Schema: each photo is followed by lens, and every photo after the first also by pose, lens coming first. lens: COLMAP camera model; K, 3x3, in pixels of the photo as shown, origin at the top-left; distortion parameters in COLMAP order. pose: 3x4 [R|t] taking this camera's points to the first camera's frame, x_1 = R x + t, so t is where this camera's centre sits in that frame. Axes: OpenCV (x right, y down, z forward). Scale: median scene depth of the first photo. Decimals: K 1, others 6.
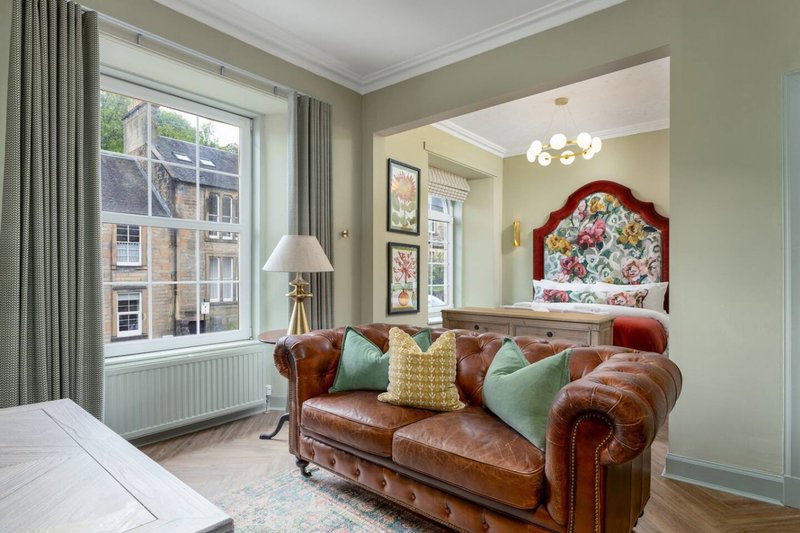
lens RADIAL K [[421.4, 0, 398.6], [0, 421.4, 279.9], [0, 0, 1]] dist [0.000847, -0.000205]
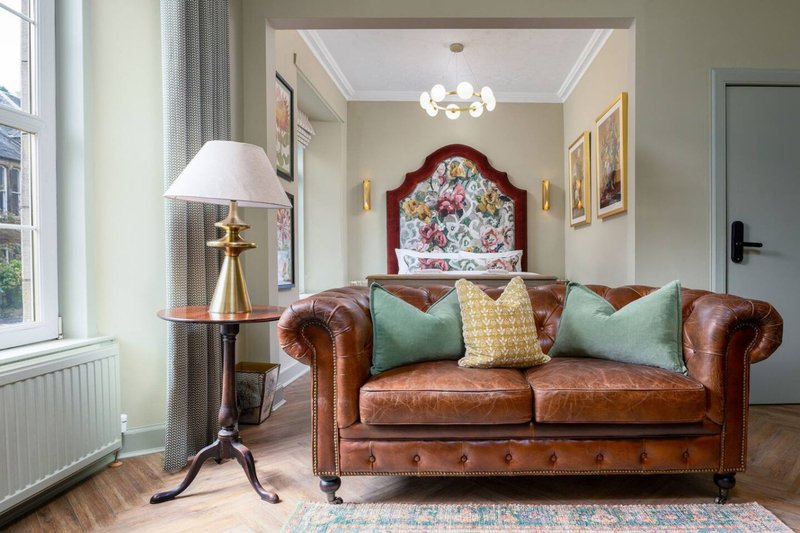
lens RADIAL K [[509.8, 0, 460.4], [0, 509.8, 277.2], [0, 0, 1]] dist [0.001167, -0.000028]
pose [[0.764654, -0.020248, 0.644123, -0.267484], [0.011087, 0.999772, 0.018267, 0.043095], [-0.644346, -0.006827, 0.764704, 0.120581]]
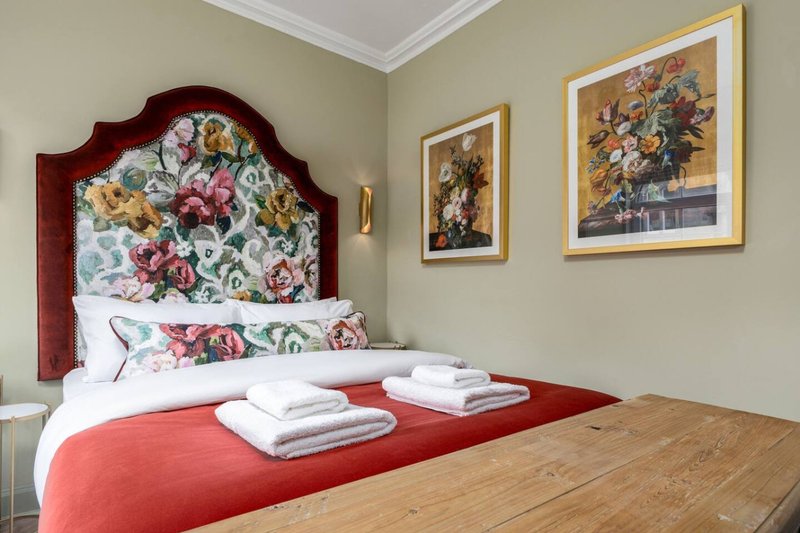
lens RADIAL K [[433.3, 0, 399.9], [0, 433.3, 291.4], [0, 0, 1]] dist [-0.005300, -0.001459]
pose [[0.221362, -0.006822, 0.975168, 0.038382], [0.001962, 0.999977, 0.006550, -0.006784], [-0.975190, 0.000463, 0.221370, 0.701002]]
